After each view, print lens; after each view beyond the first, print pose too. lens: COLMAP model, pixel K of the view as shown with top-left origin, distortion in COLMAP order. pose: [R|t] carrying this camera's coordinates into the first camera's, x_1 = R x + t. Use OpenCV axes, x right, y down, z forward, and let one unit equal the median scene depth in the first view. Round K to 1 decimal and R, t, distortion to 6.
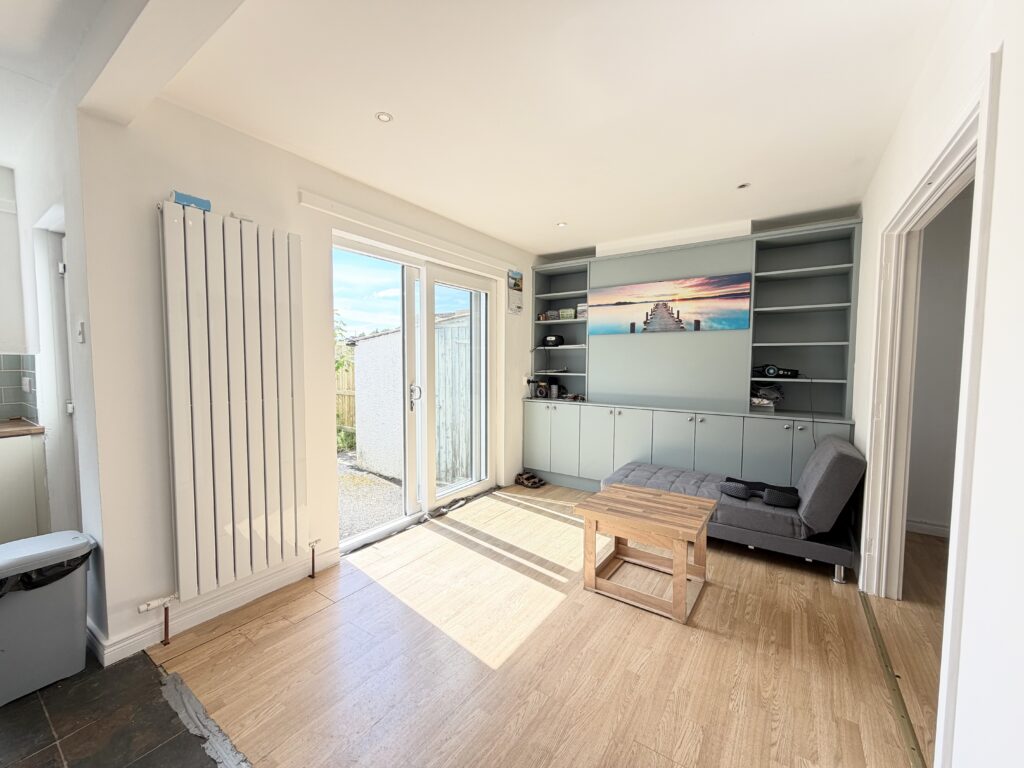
lens RADIAL K [[410.1, 0, 509.9], [0, 410.1, 380.4], [0, 0, 1]] dist [0.001700, 0.000494]
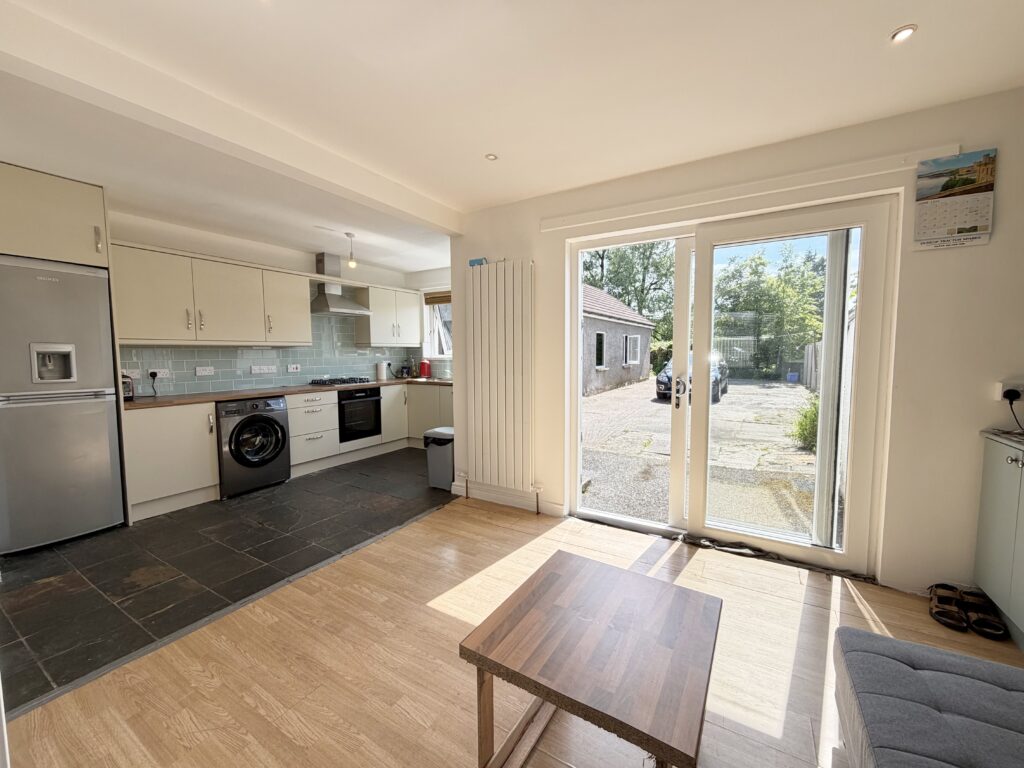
lens RADIAL K [[410.1, 0, 511.0], [0, 410.1, 381.4], [0, 0, 1]] dist [0.001700, 0.000494]
pose [[0.057343, 0.064741, -0.996253, 1.091659], [-0.043761, 0.997099, 0.062278, -0.035388], [0.997395, 0.040026, 0.060010, 1.103812]]
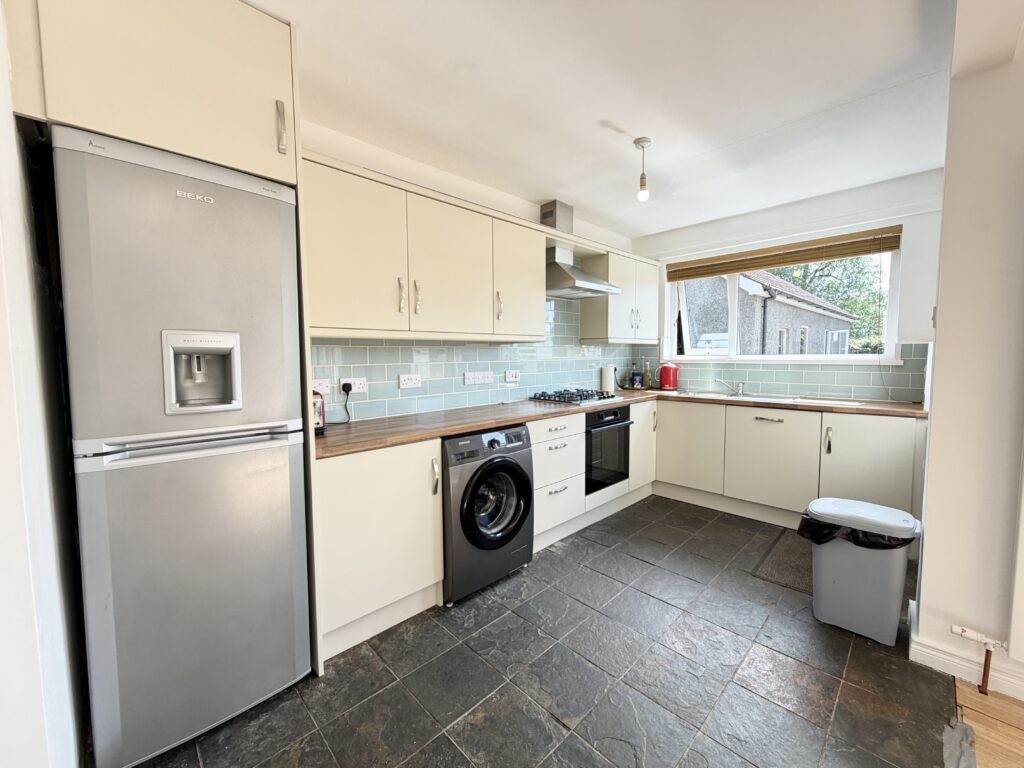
lens RADIAL K [[410.1, 0, 510.3], [0, 410.1, 380.8], [0, 0, 1]] dist [0.001700, 0.000494]
pose [[-0.196102, 0.058260, -0.978851, 0.112605], [-0.040877, 0.996880, 0.067523, 0.008281], [0.979731, 0.053254, -0.193109, 0.209288]]
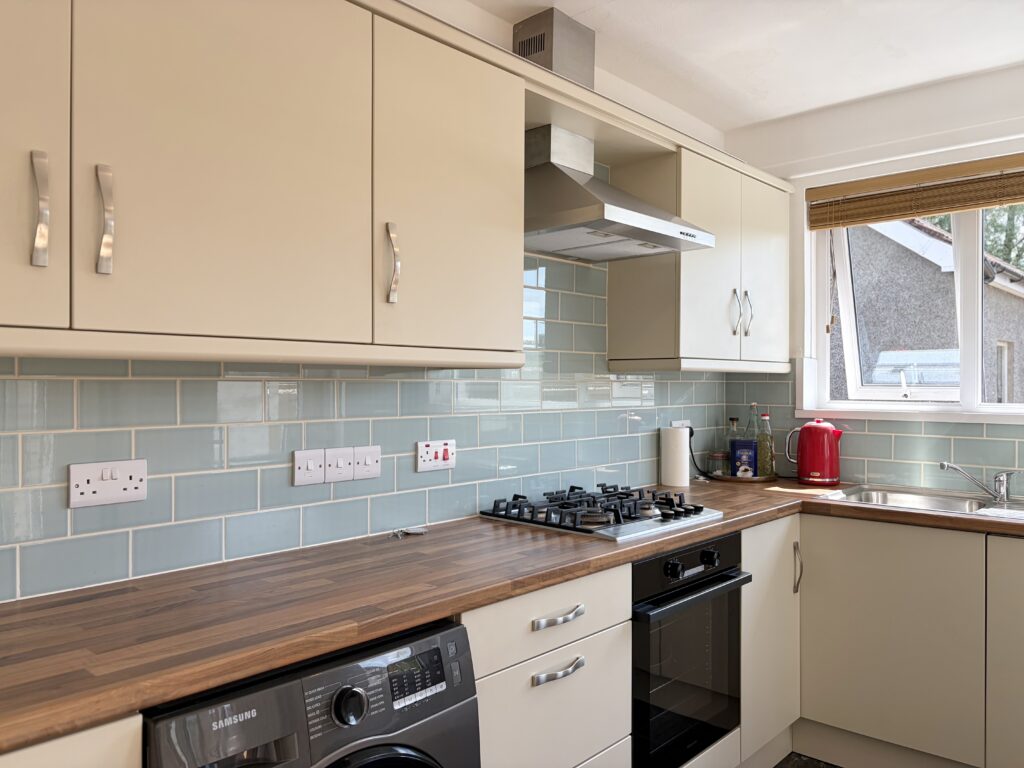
lens RADIAL K [[779.7, 0, 508.3], [0, 779.7, 379.1], [0, 0, 1]] dist [0.027285, -0.001415]
pose [[-0.135700, -0.012661, -0.990669, -0.375739], [-0.052341, 0.998614, -0.005593, -0.016191], [0.989366, 0.051093, -0.136175, 0.159327]]
